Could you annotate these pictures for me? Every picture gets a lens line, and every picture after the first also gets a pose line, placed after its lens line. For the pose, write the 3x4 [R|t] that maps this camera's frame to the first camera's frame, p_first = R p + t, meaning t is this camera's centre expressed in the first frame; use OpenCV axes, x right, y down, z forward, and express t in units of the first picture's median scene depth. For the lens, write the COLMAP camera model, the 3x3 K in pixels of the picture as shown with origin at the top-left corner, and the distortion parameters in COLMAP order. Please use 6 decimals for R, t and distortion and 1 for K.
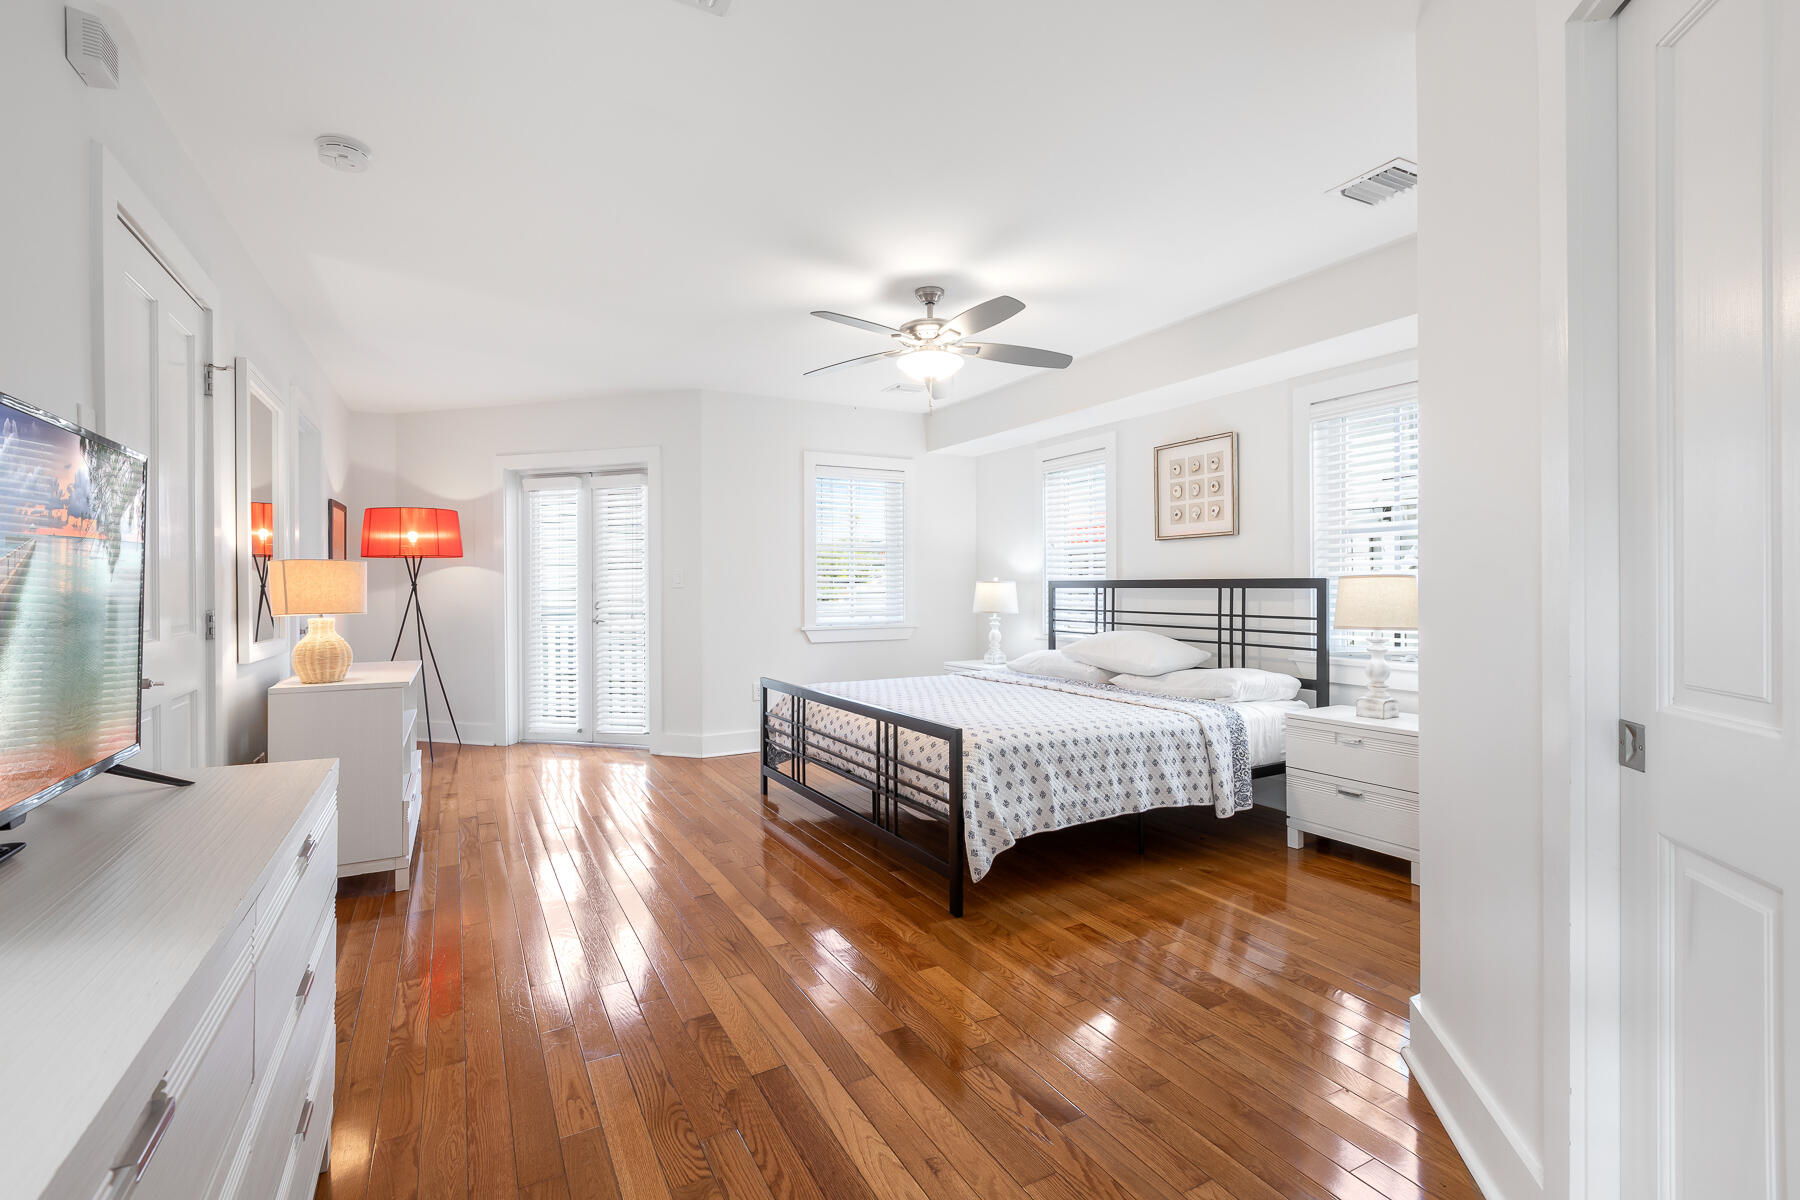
lens RADIAL K [[811.8, 0, 900.0], [0, 811.8, 600.0], [0, 0, 1]] dist [0.002178, 0.000012]
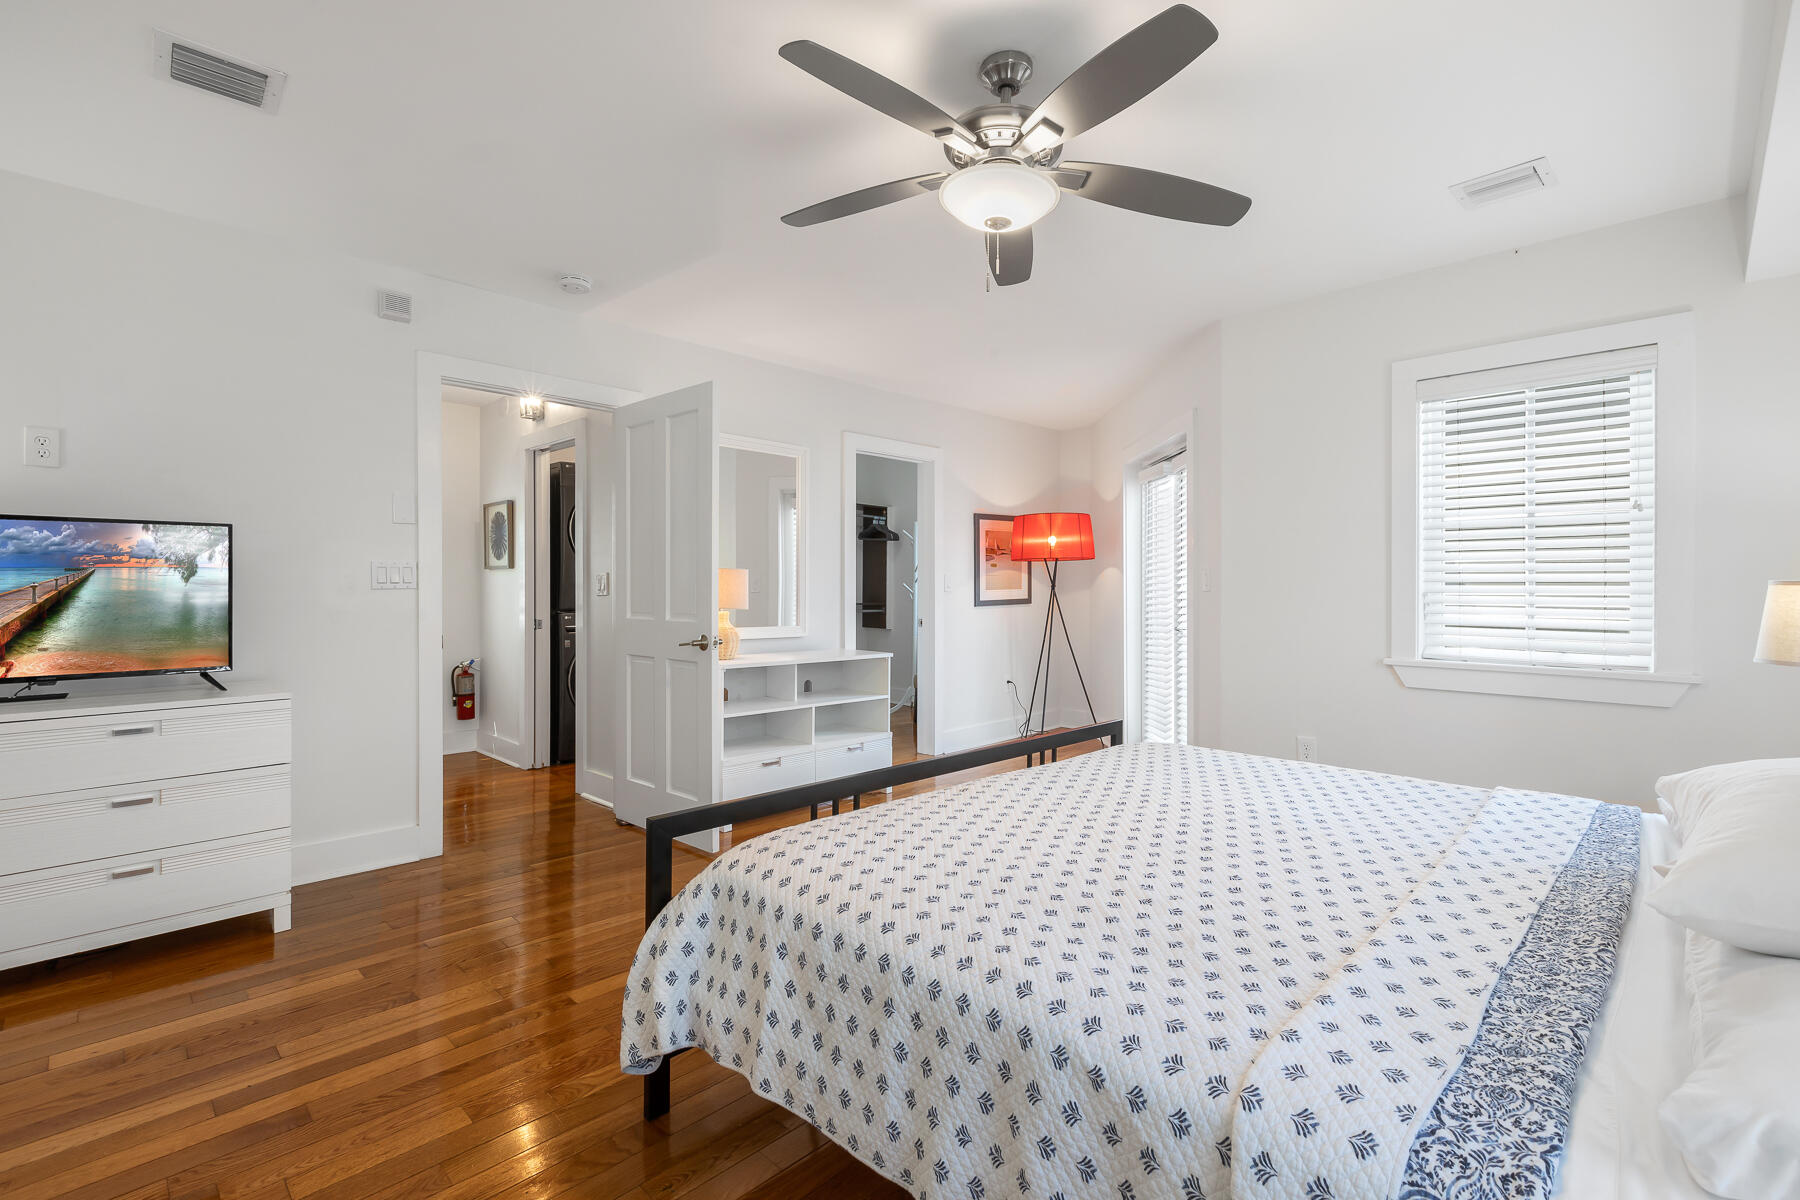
lens RADIAL K [[811.8, 0, 900.0], [0, 811.8, 600.0], [0, 0, 1]] dist [0.002178, 0.000012]
pose [[0.282199, 0.019764, -0.959152, 0.373475], [-0.019159, 0.999704, 0.014962, -0.012795], [0.959165, 0.014154, 0.282494, 0.515598]]
